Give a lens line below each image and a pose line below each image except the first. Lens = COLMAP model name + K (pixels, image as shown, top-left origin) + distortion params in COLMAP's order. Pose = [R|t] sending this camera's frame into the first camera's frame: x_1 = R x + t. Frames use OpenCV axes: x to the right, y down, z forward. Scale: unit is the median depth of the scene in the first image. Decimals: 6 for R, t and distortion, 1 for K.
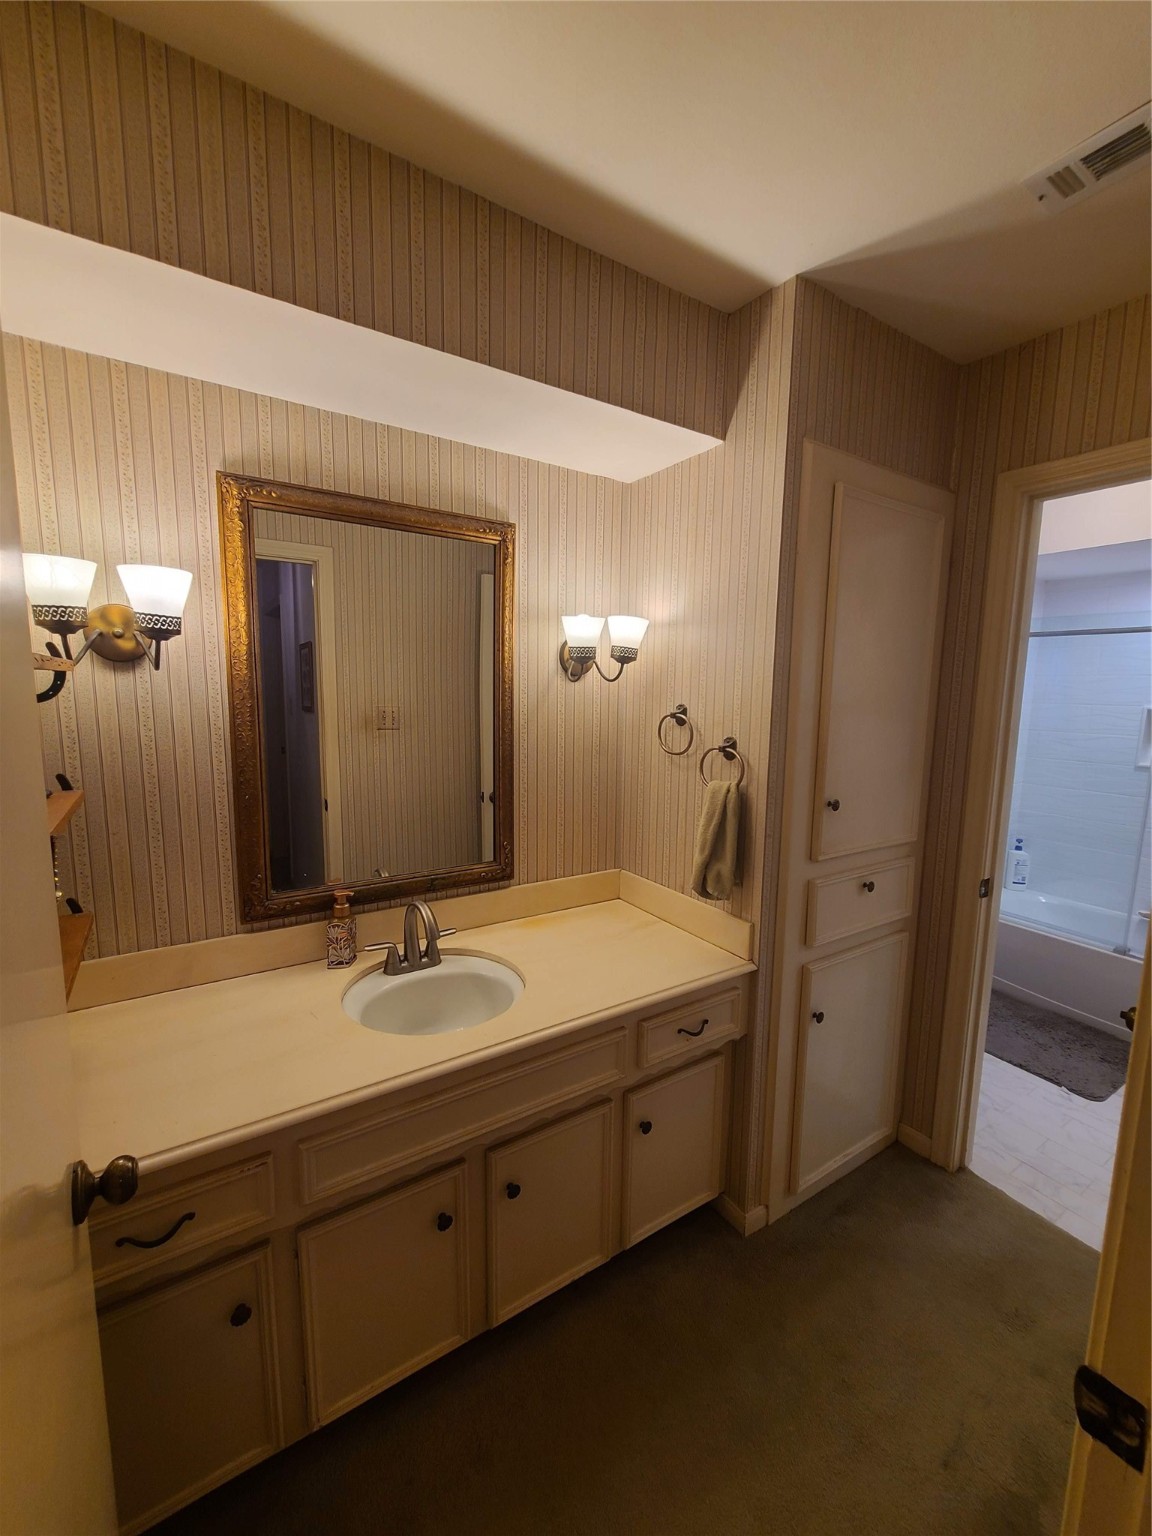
lens RADIAL K [[620.5, 0, 583.4], [0, 620.5, 772.4], [0, 0, 1]] dist [-0.003037, 0.000092]
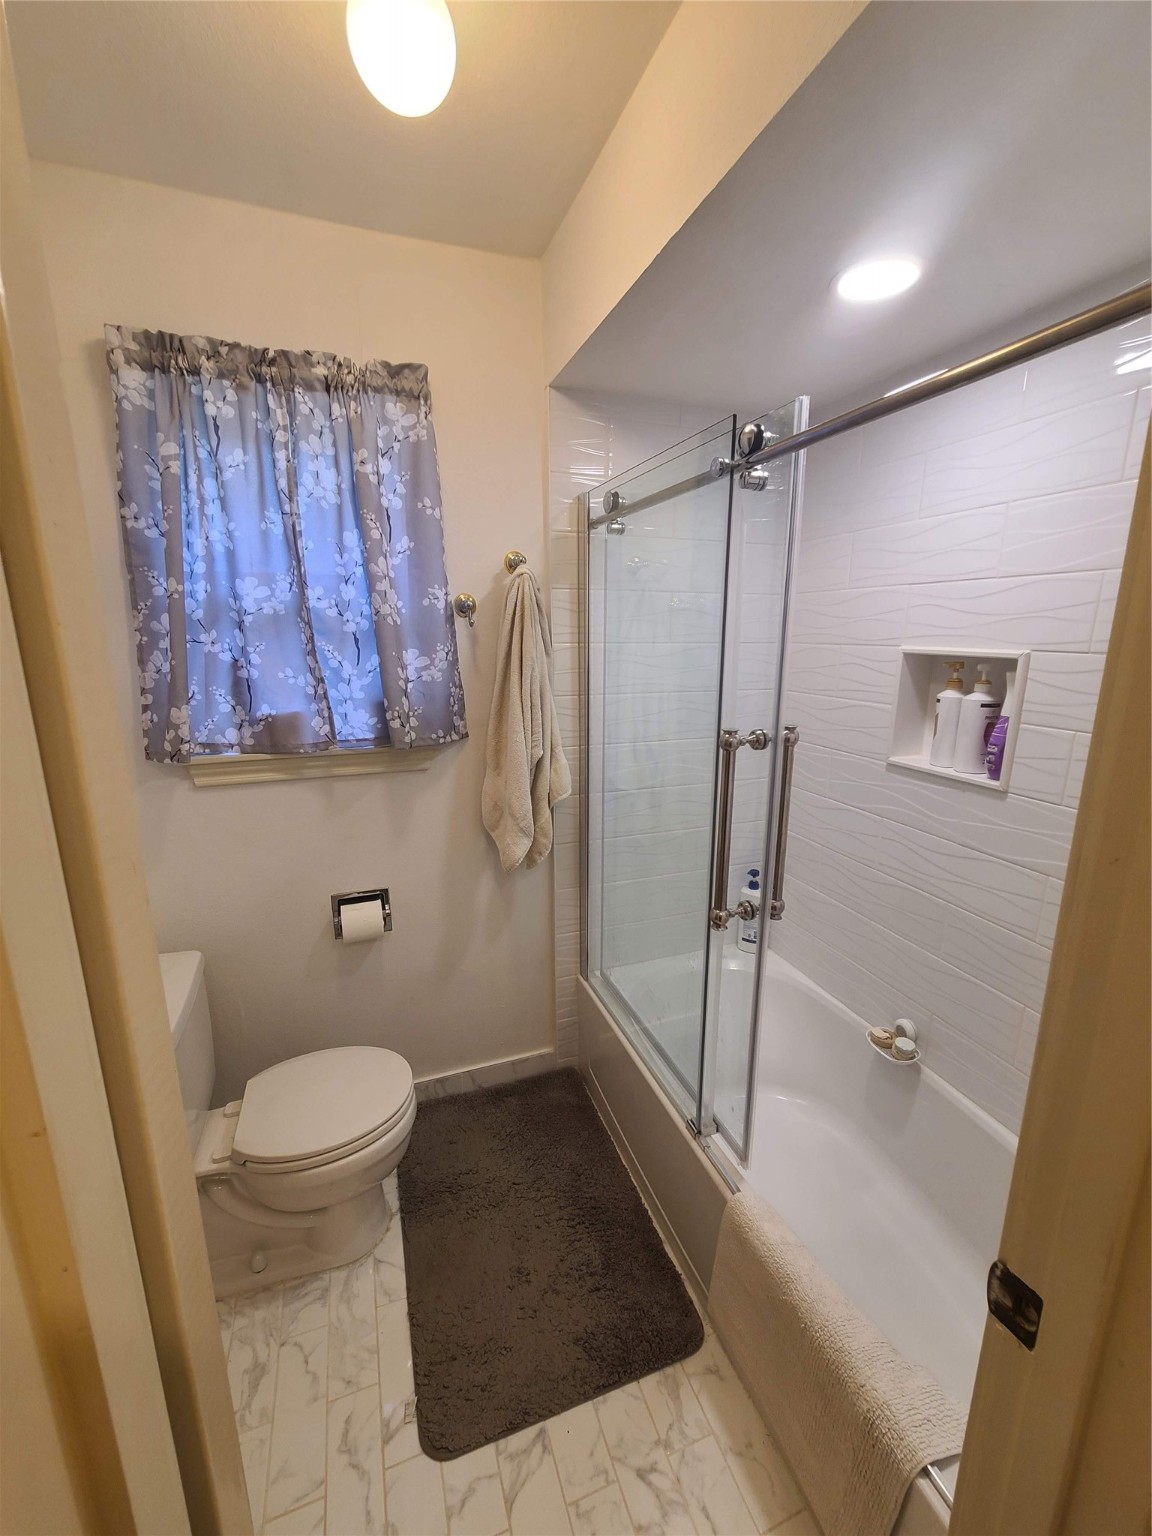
lens RADIAL K [[620.5, 0, 580.2], [0, 620.5, 770.2], [0, 0, 1]] dist [-0.003037, 0.000092]
pose [[0.976034, 0.033694, -0.214995, 0.749855], [-0.015865, 0.996329, 0.084121, -0.044328], [0.217040, -0.078694, 0.972986, 0.426422]]
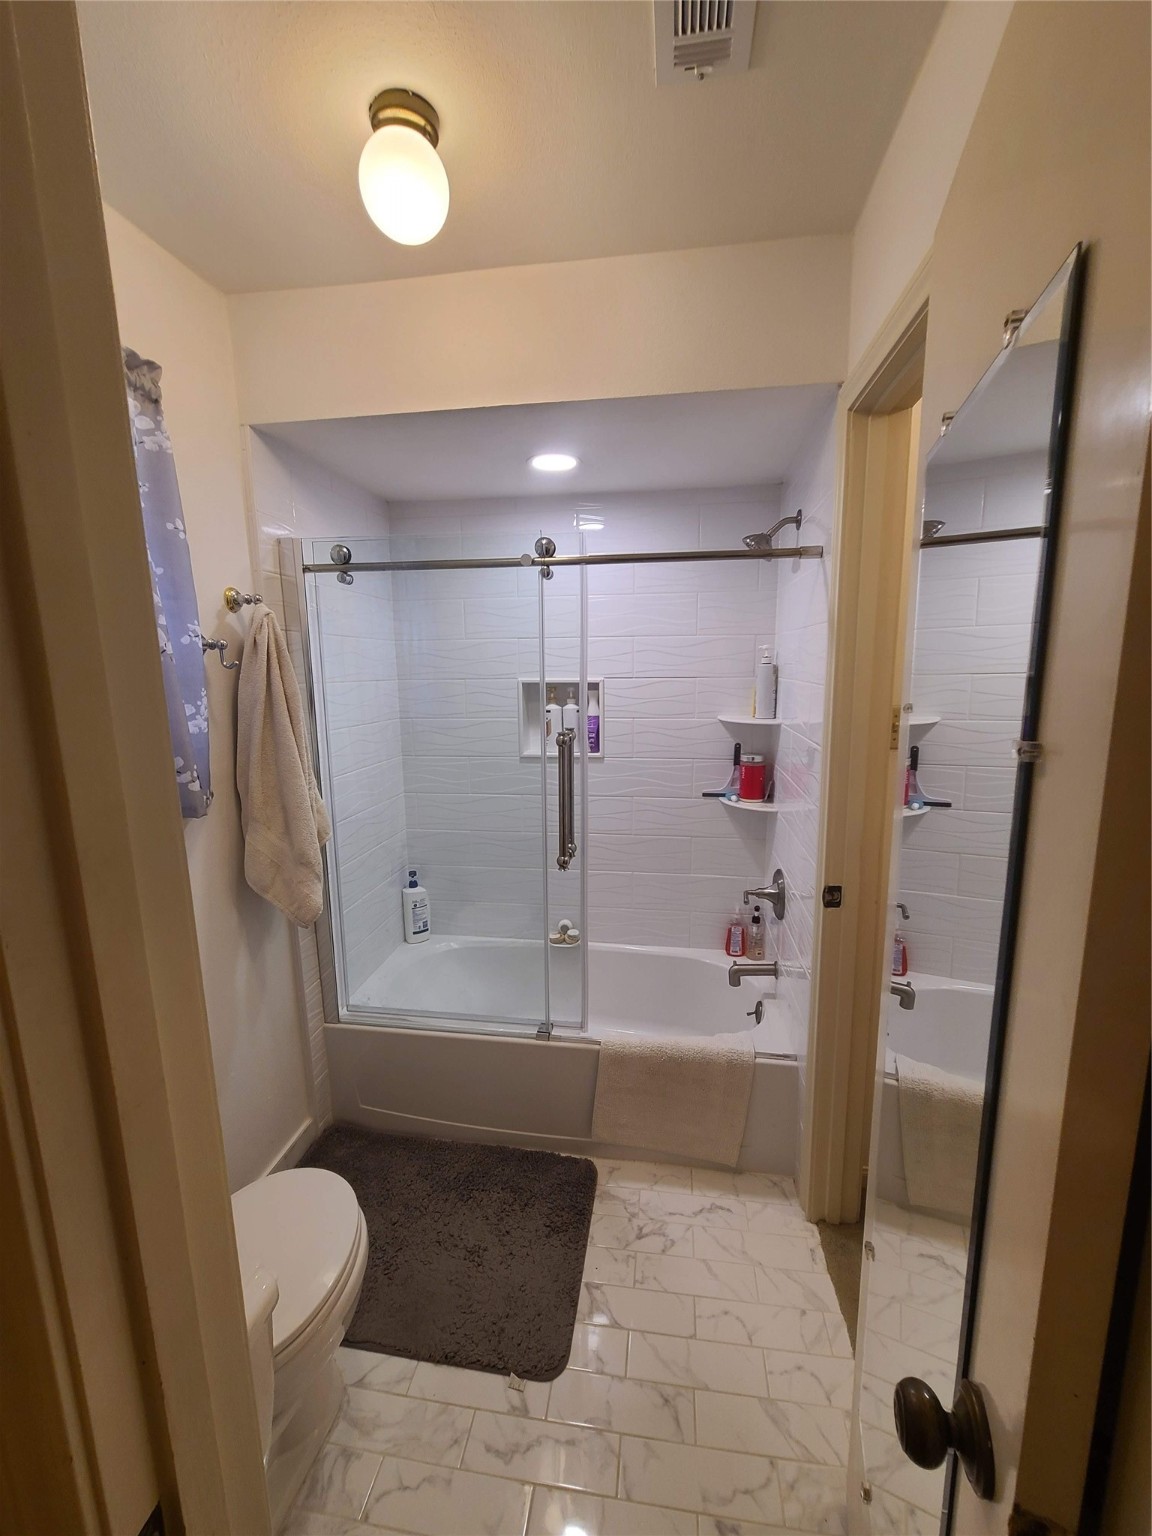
lens RADIAL K [[620.5, 0, 576.8], [0, 620.5, 768.2], [0, 0, 1]] dist [-0.003037, 0.000092]
pose [[0.663077, -0.143275, 0.734712, 0.362022], [0.124521, 0.988948, 0.080474, -0.050338], [-0.738122, 0.038126, 0.673589, 0.420951]]
